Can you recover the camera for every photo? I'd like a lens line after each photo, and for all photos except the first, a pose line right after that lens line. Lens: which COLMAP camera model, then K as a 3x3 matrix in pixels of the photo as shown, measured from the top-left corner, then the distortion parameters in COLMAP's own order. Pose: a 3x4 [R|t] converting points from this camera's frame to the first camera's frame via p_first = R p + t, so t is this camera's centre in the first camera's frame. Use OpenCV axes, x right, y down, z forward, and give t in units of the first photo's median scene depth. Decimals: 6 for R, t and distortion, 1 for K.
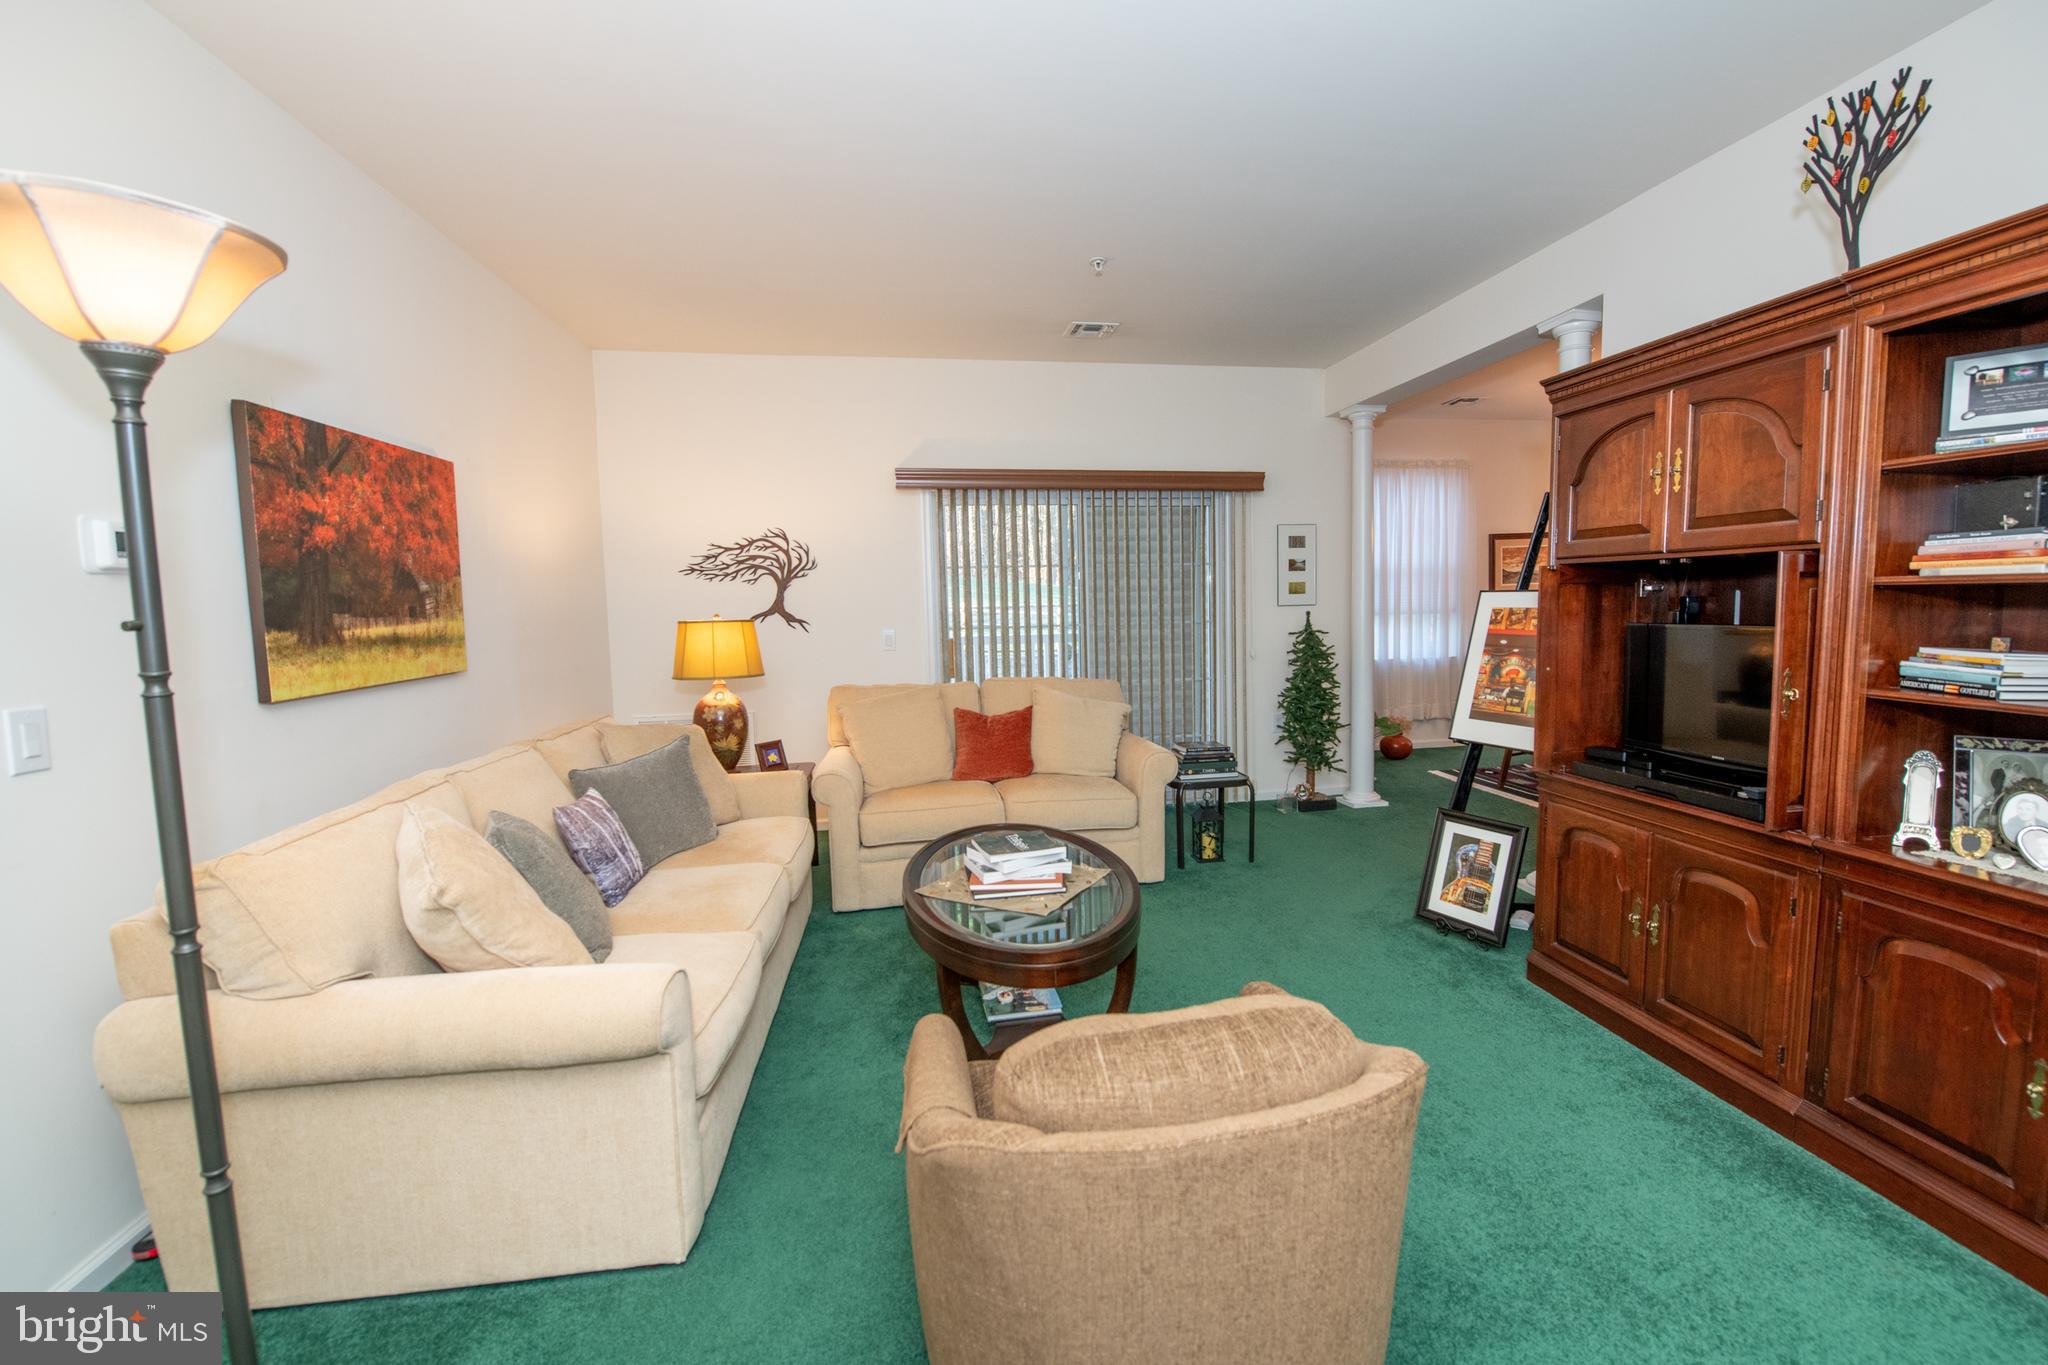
lens RADIAL K [[859.0, 0, 1026.9], [0, 859.0, 679.6], [0, 0, 1]] dist [-0.019820, 0.000696]
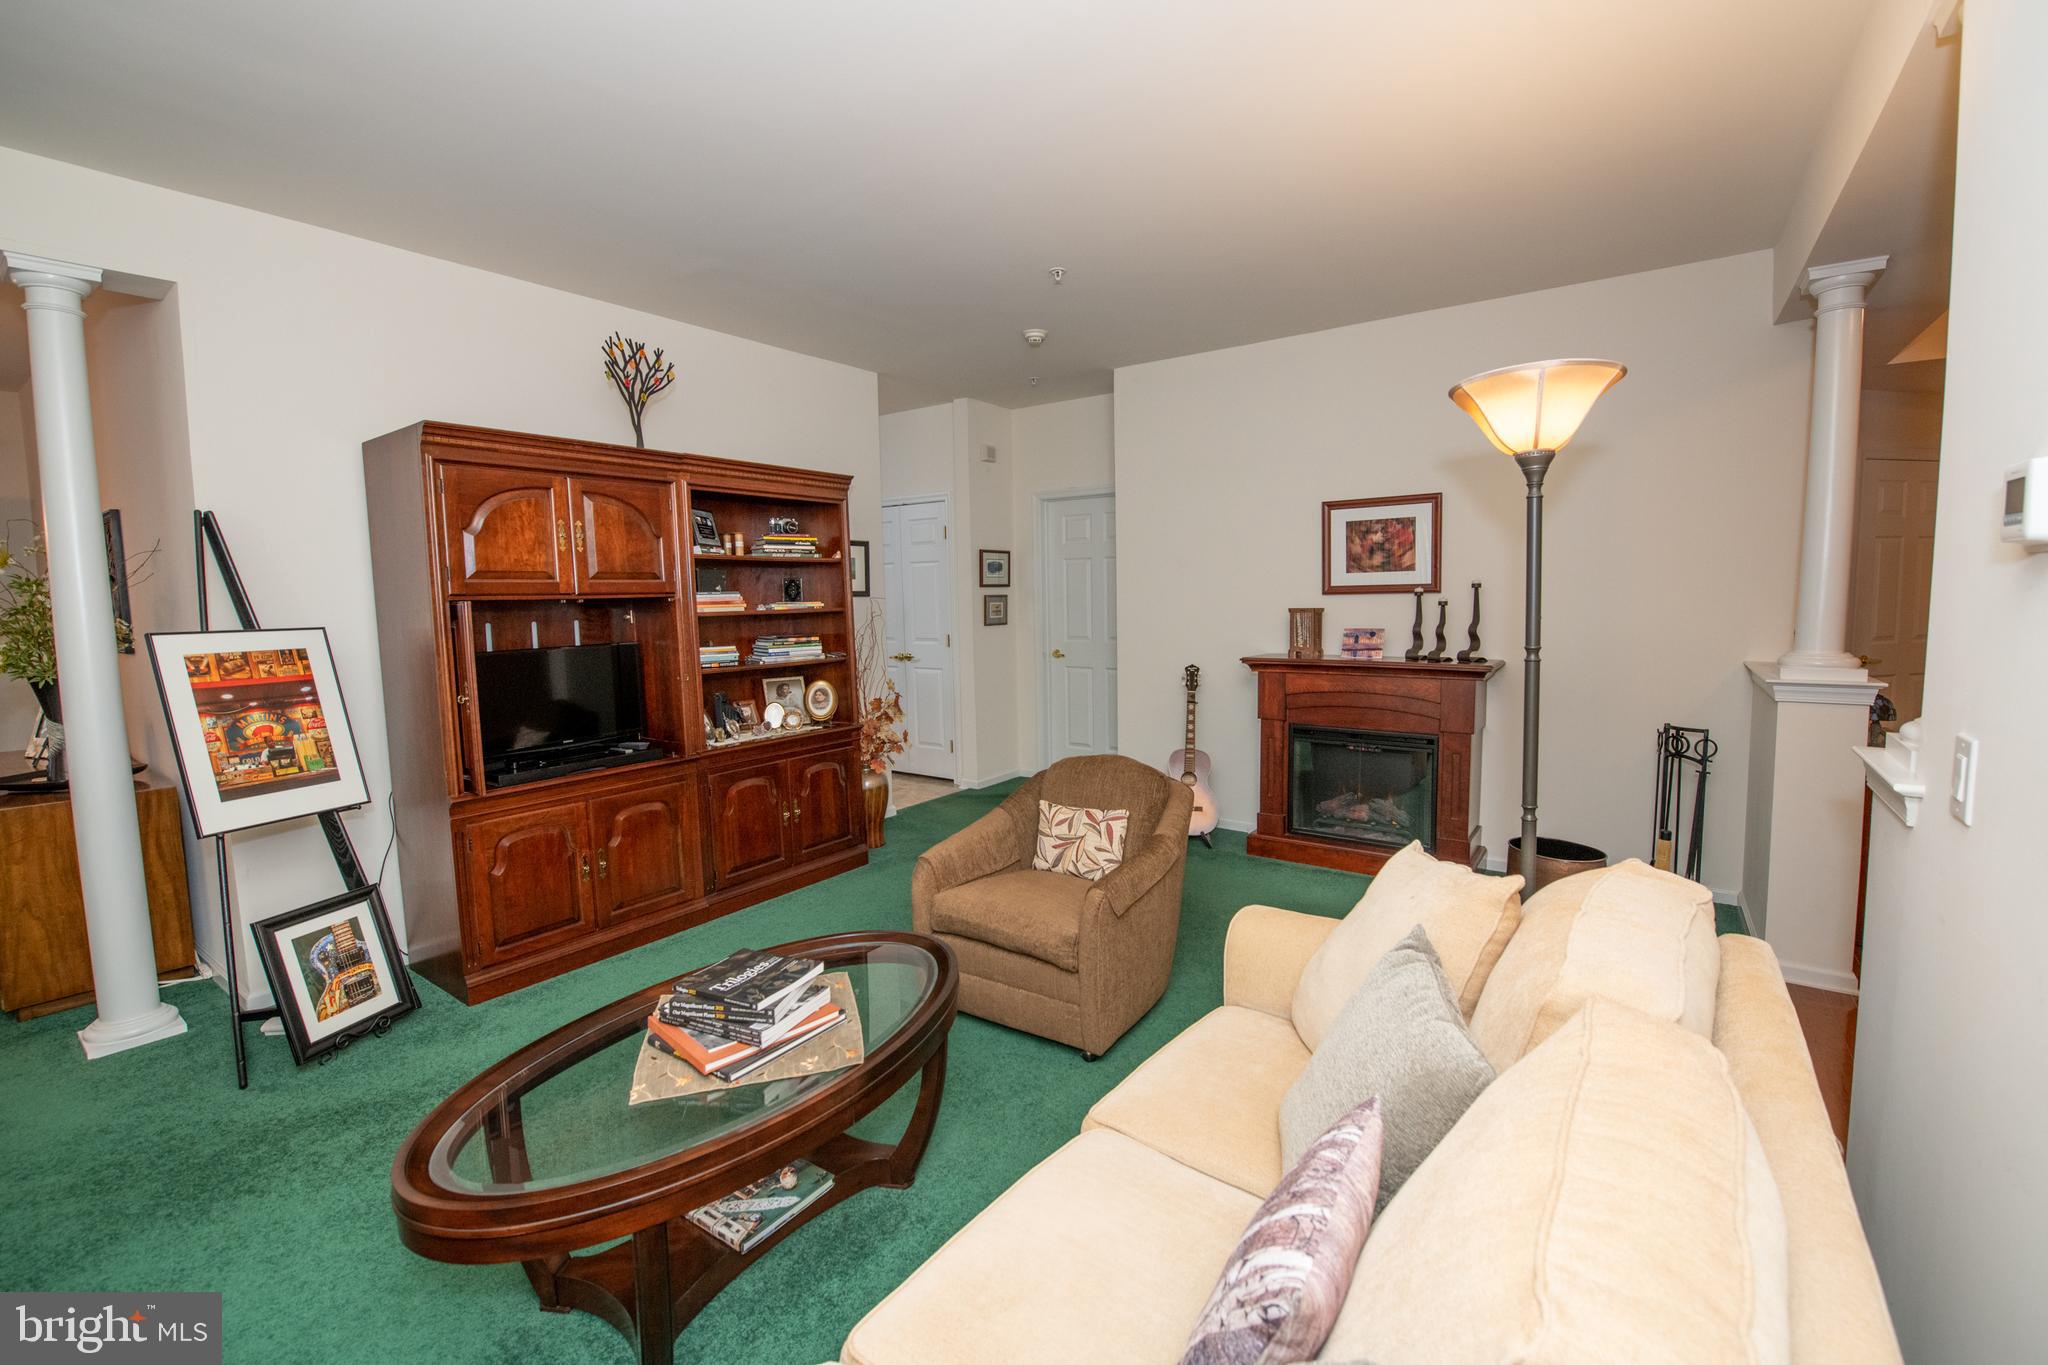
lens RADIAL K [[859.0, 0, 1023.9], [0, 859.0, 676.3], [0, 0, 1]] dist [-0.019820, 0.000696]
pose [[-0.715822, -0.028559, 0.697699, -0.703048], [0.099381, 0.984826, 0.142274, -0.139010], [-0.691175, 0.171181, -0.702122, 1.436390]]
